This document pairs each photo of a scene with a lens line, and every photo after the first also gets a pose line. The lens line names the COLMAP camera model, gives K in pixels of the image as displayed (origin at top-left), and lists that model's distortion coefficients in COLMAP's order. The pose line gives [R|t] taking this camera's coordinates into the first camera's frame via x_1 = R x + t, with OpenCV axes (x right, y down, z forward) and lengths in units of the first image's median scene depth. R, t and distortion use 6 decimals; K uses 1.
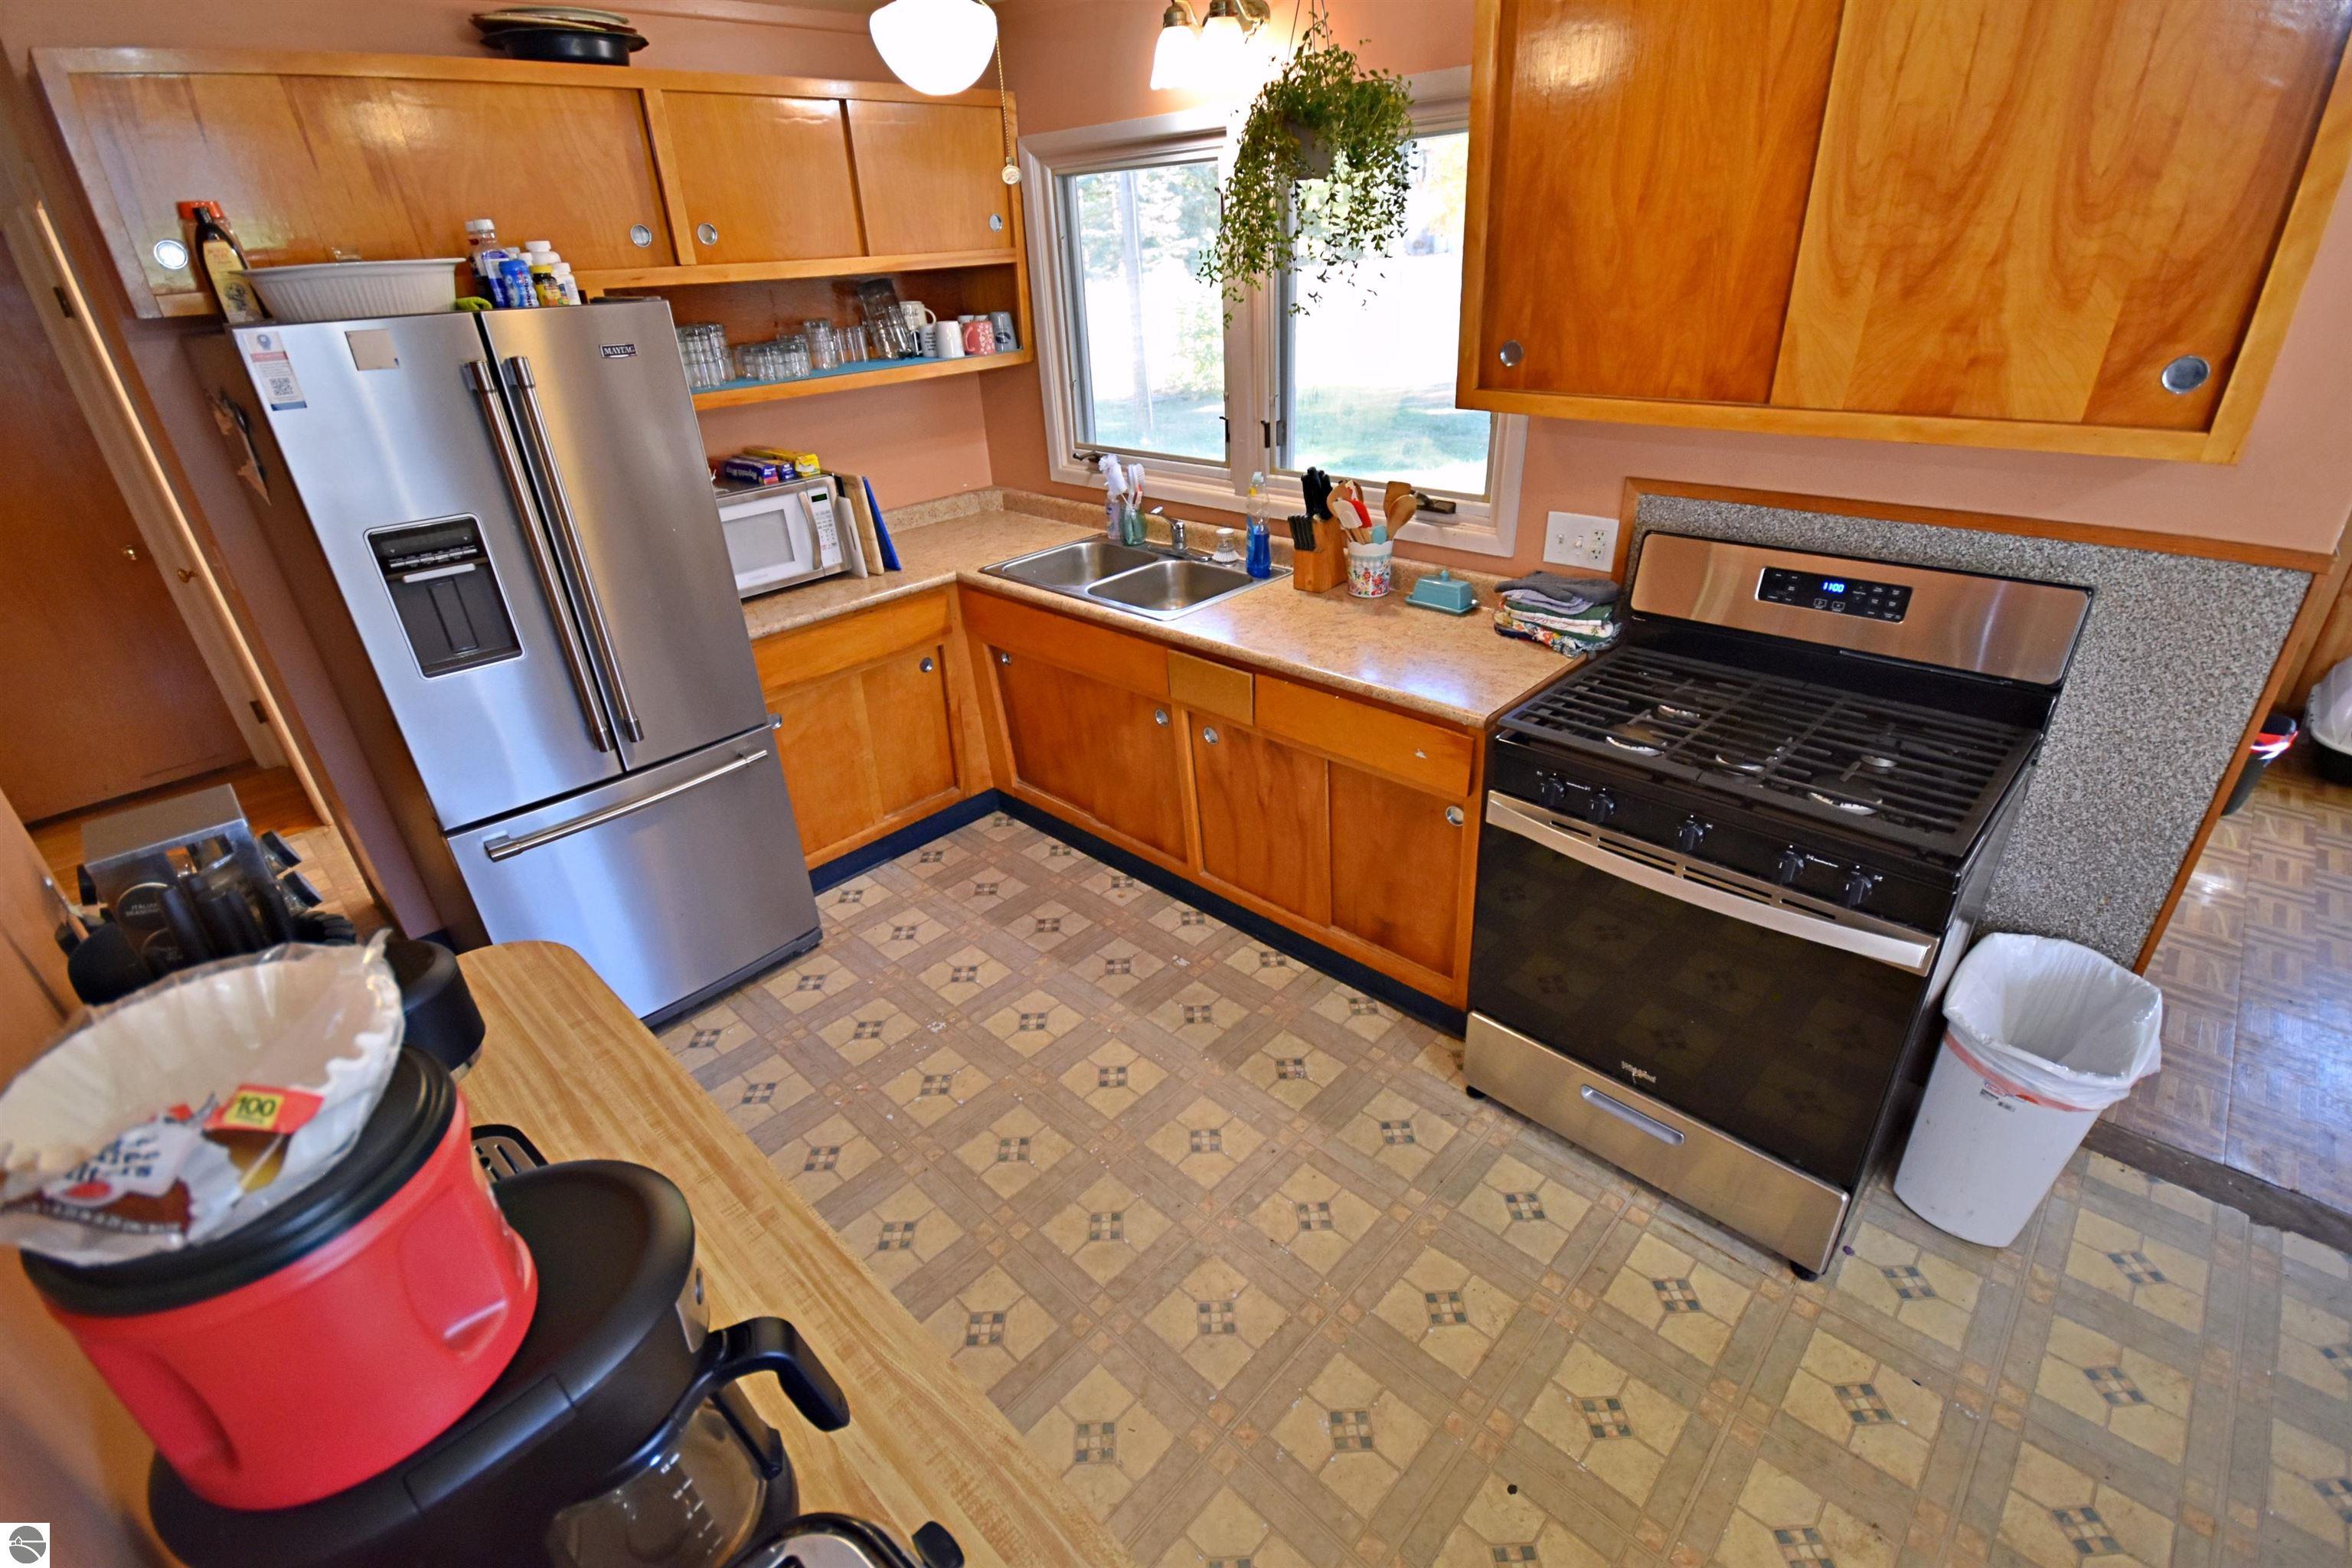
lens RADIAL K [[1031.5, 0, 1178.3], [0, 1031.5, 793.3], [0, 0, 1]] dist [0.000535, 0.000028]
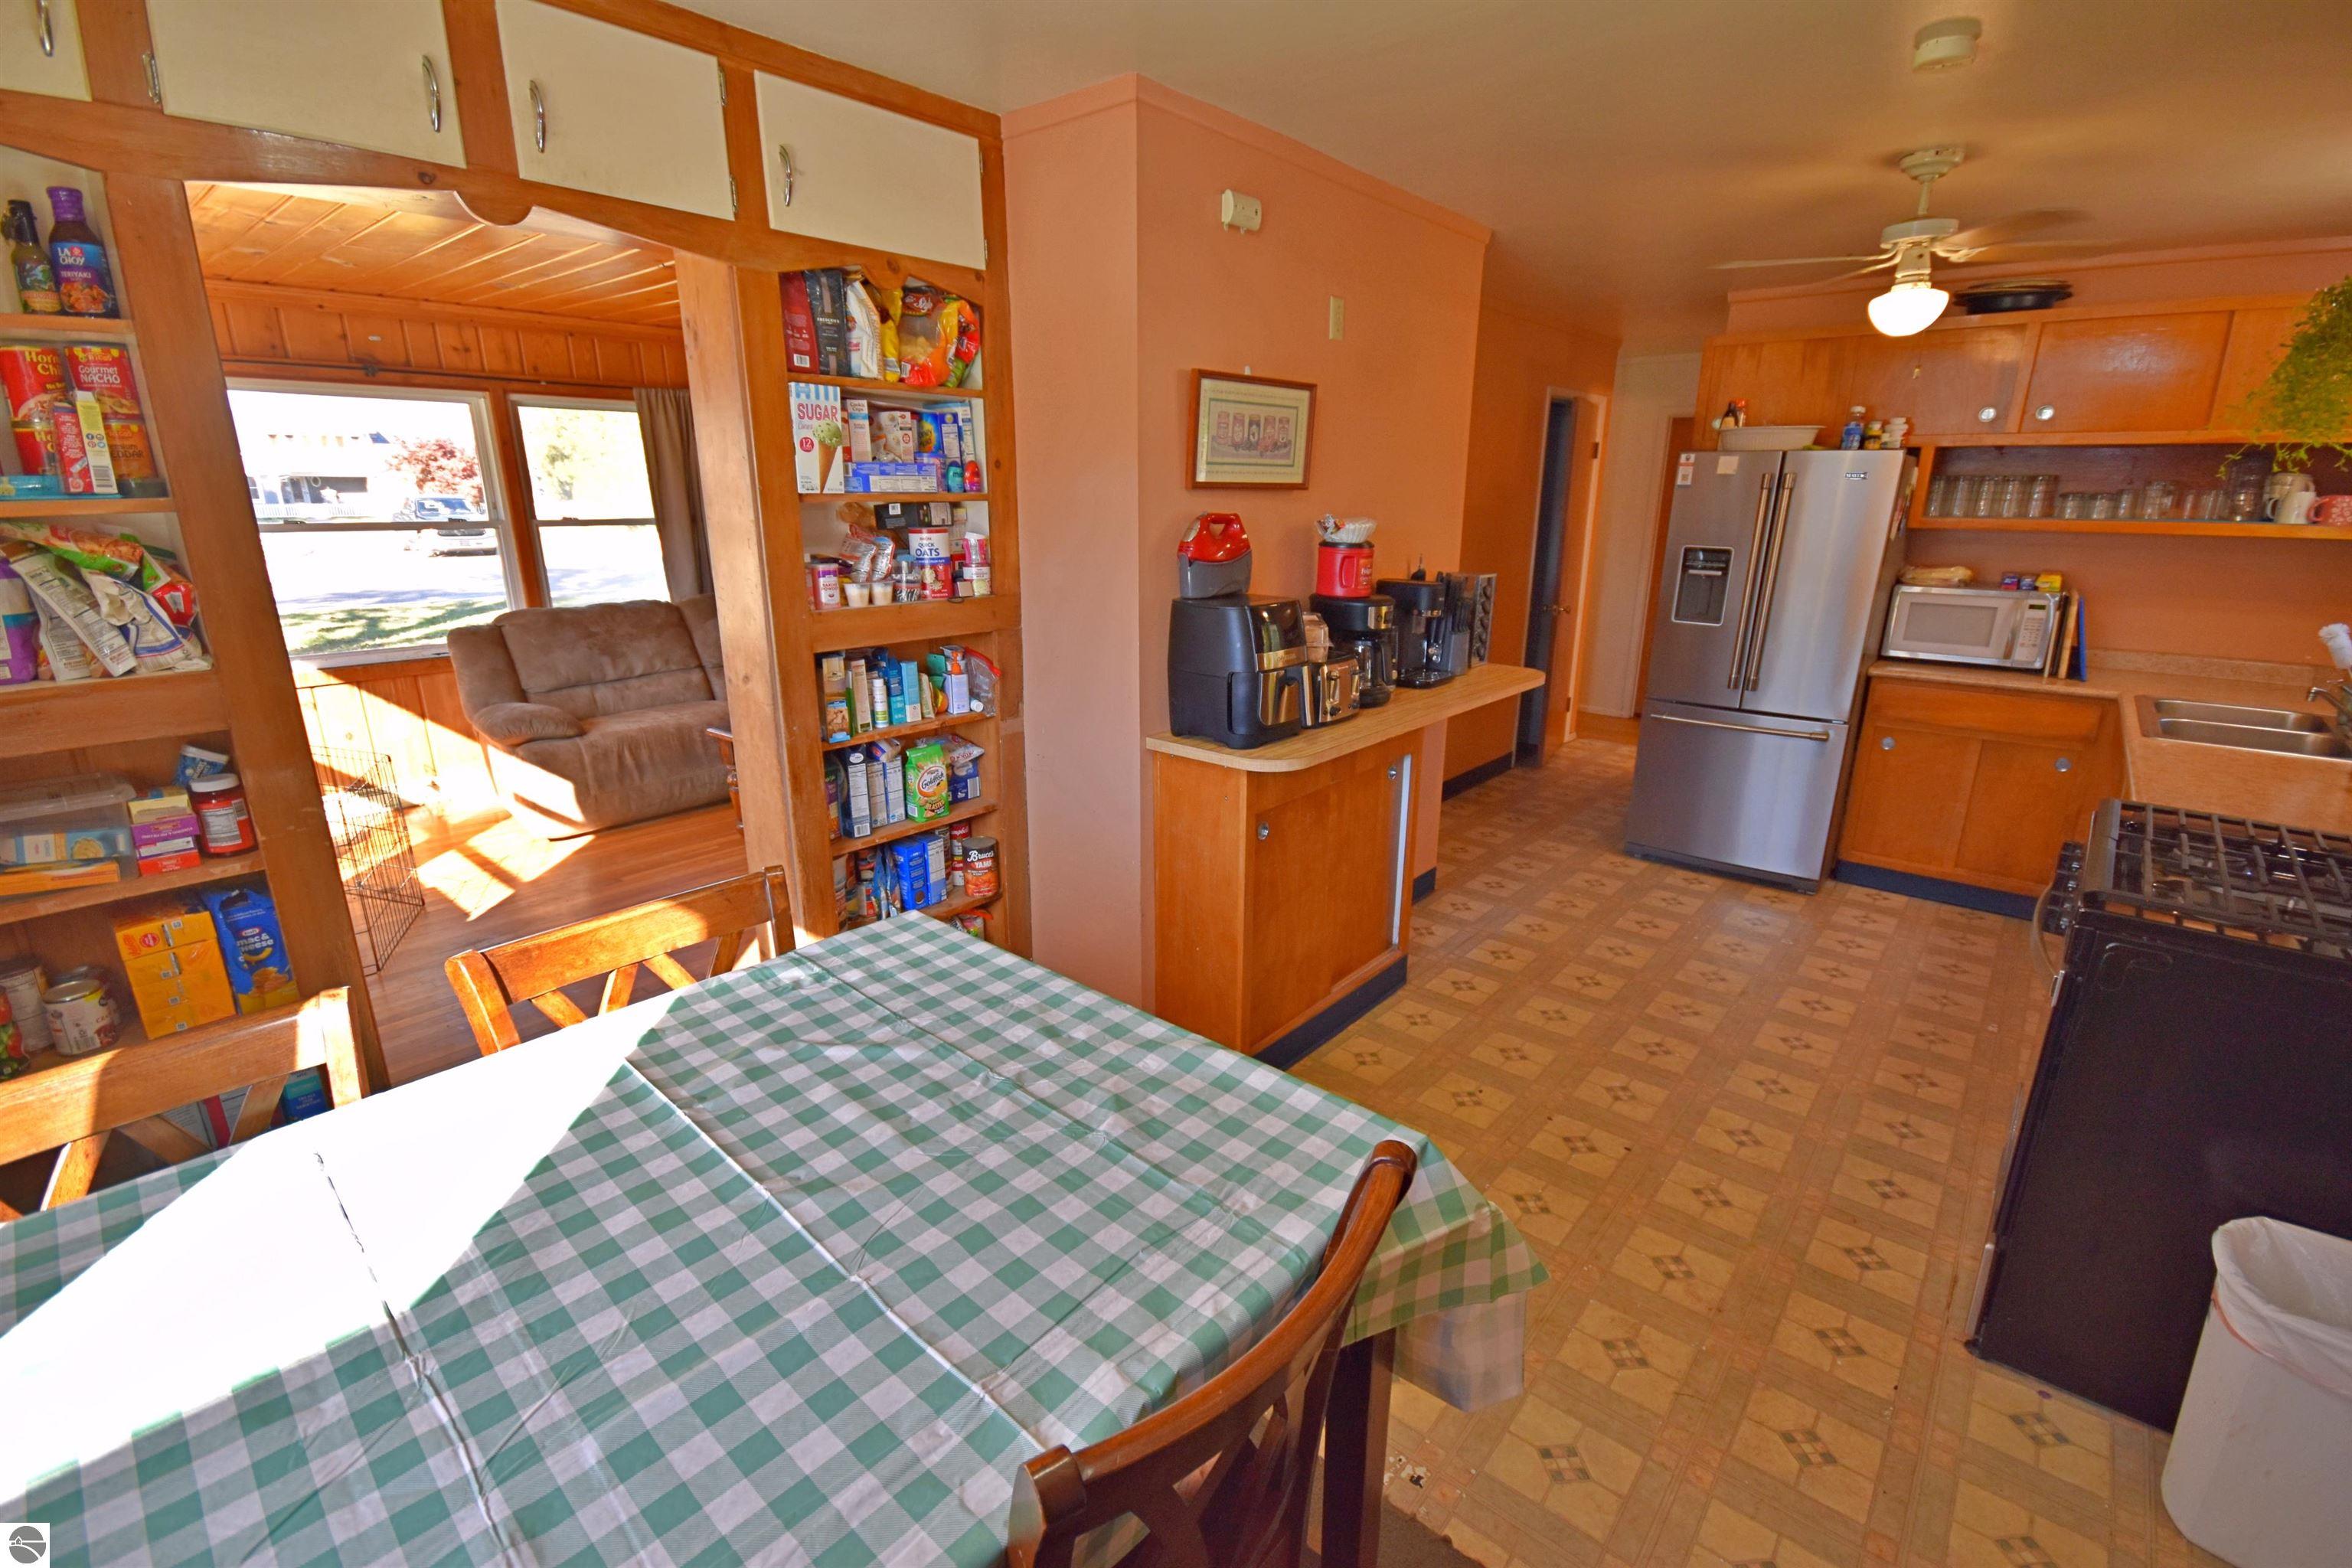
lens RADIAL K [[1031.5, 0, 1178.3], [0, 1031.5, 793.3], [0, 0, 1]] dist [0.000535, 0.000028]
pose [[0.056925, 0.328279, -0.942864, 1.008250], [-0.475299, 0.839419, 0.263566, 0.083930], [0.877981, 0.433139, 0.203814, -0.097047]]
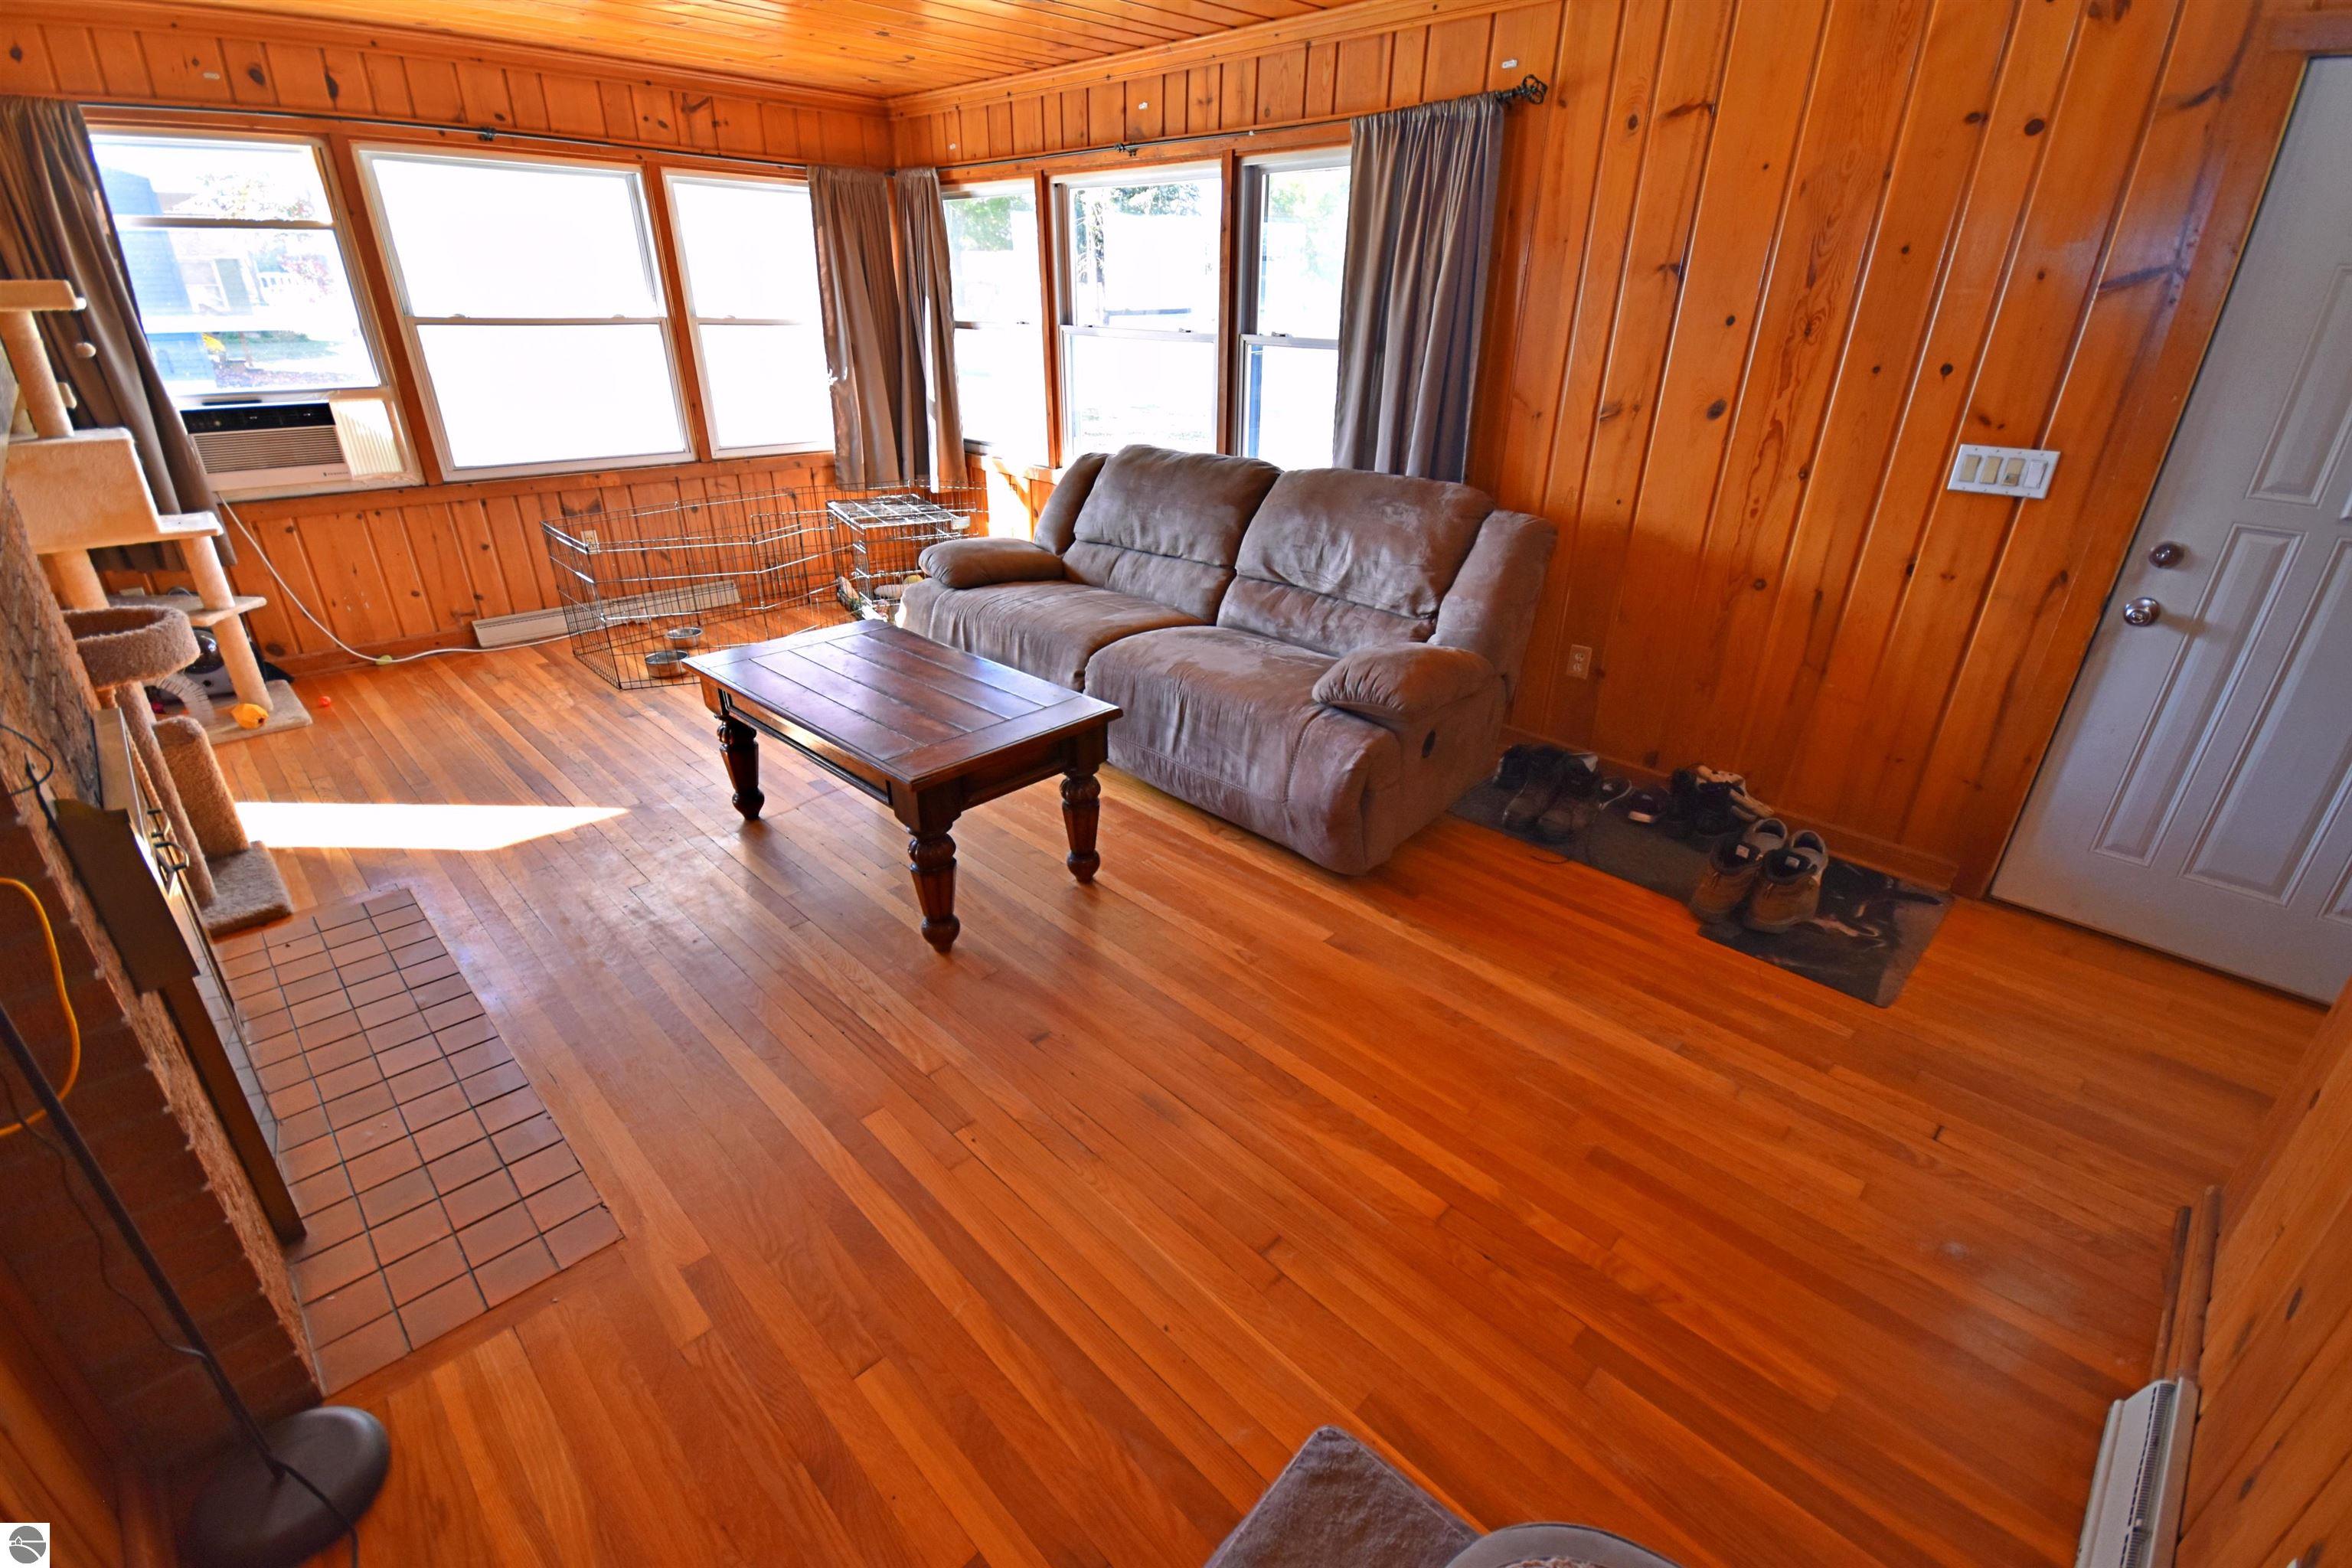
lens RADIAL K [[1033.4, 0, 1182.7], [0, 1033.4, 786.9], [0, 0, 1]] dist [0.021054, -0.017991]
pose [[-0.999350, 0.018868, 0.030711, -1.200788], [0.035903, 0.596370, 0.801906, -0.096951], [-0.003185, 0.802488, -0.596660, 0.493035]]
